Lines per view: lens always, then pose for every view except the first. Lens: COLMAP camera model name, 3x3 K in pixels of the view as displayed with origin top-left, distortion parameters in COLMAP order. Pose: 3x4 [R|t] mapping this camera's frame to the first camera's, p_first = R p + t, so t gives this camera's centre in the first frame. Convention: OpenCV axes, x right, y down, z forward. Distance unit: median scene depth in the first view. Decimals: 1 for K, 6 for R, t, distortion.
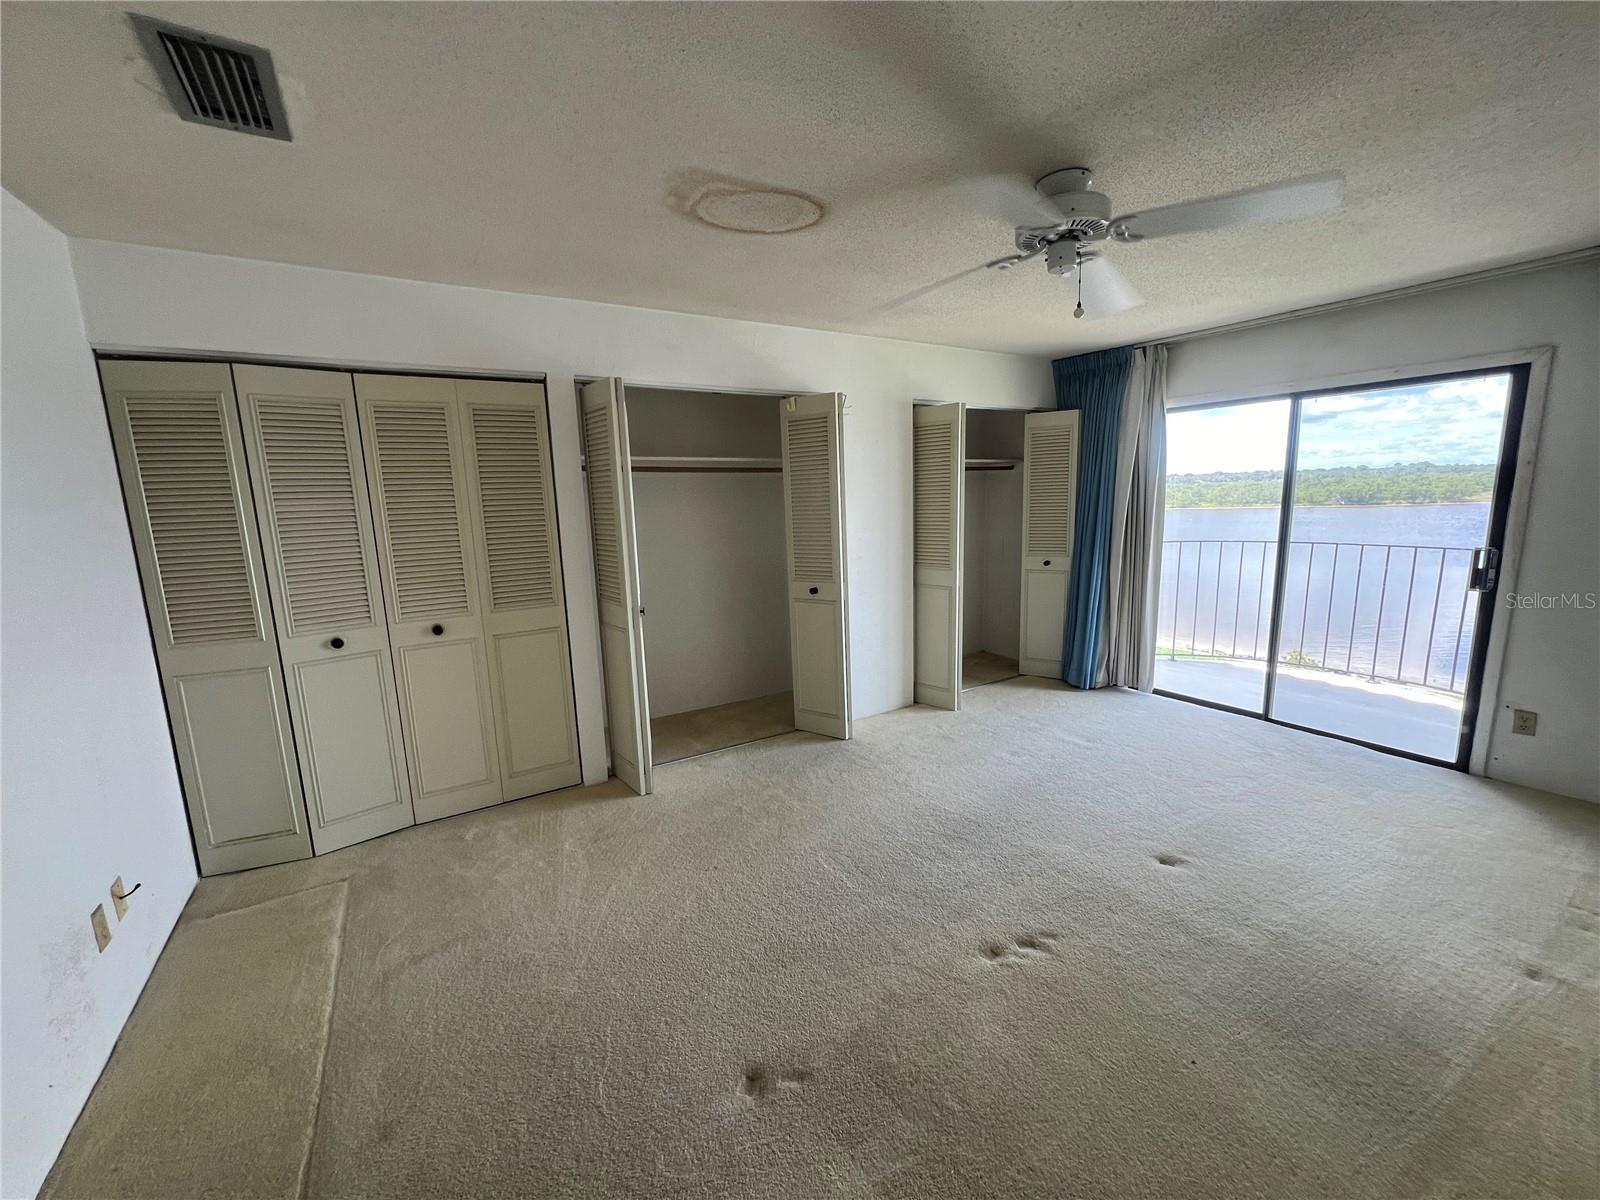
lens RADIAL K [[644.9, 0, 795.2], [0, 644.9, 601.5], [0, 0, 1]] dist [-0.000881, 0.000465]
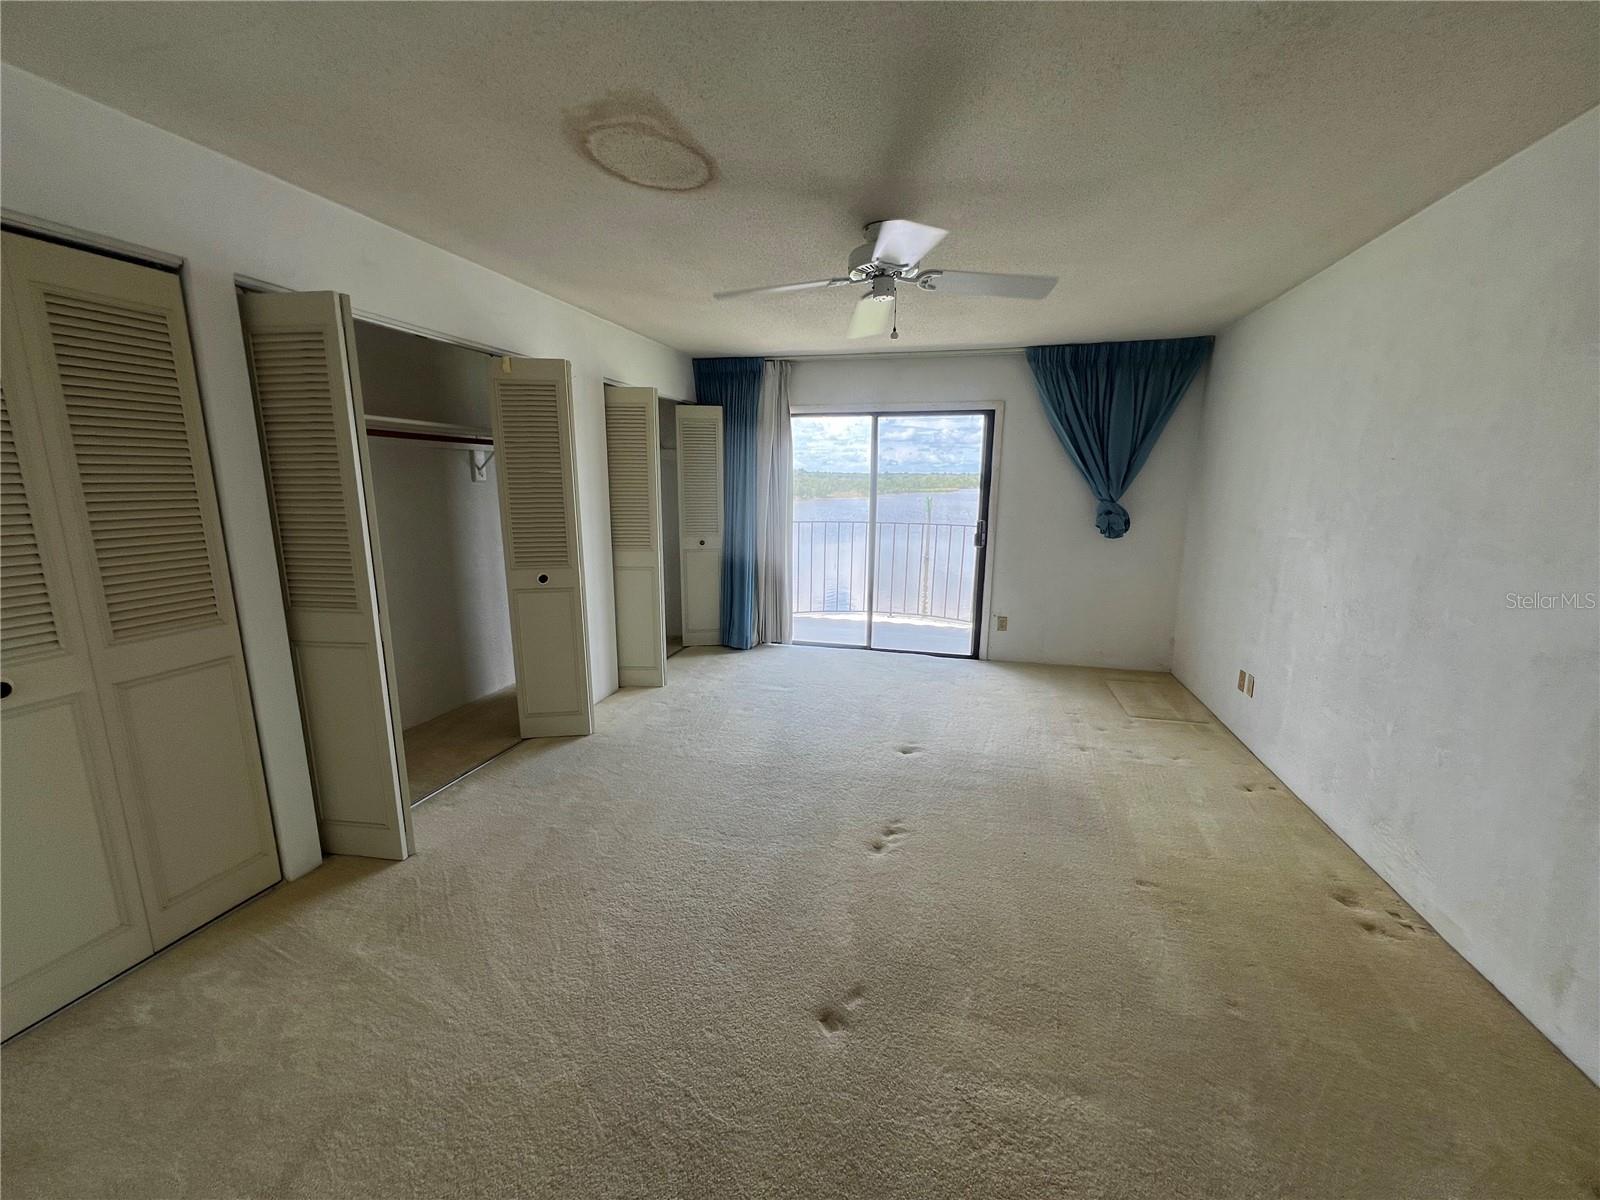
lens RADIAL K [[644.9, 0, 795.2], [0, 644.9, 601.5], [0, 0, 1]] dist [-0.000881, 0.000465]
pose [[0.725009, -0.095881, 0.682032, -0.332841], [0.085963, 0.995116, 0.048515, 0.001217], [-0.683353, 0.023456, 0.729711, 0.107605]]
